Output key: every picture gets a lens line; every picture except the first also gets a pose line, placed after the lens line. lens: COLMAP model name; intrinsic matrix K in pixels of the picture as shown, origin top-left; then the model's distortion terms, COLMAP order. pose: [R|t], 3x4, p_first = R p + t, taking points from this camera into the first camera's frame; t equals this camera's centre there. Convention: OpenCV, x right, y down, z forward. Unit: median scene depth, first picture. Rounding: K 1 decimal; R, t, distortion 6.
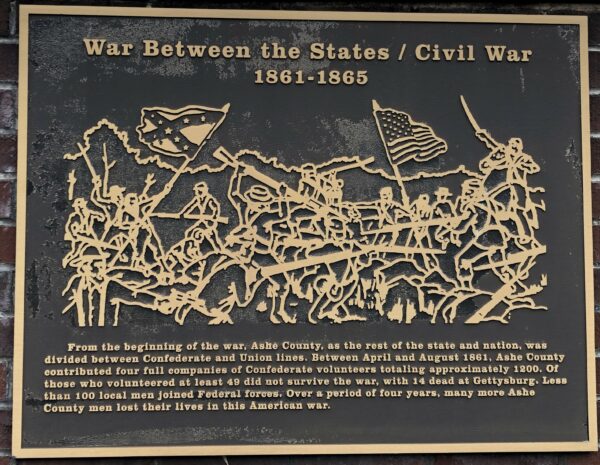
lens RADIAL K [[725.4, 0, 300.1], [0, 725.4, 232.3], [0, 0, 1]] dist [0.055767, 0.000000]
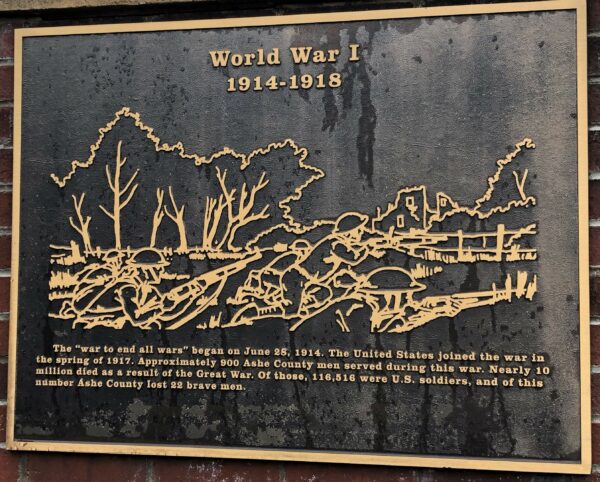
lens RADIAL K [[736.3, 0, 282.4], [0, 736.3, 250.4], [0, 0, 1]] dist [0.060302, 0.000000]
pose [[0.978808, -0.005559, -0.204706, 0.221801], [0.008853, 0.999846, 0.015181, 0.000527], [0.204590, -0.016672, 0.978706, 0.009710]]
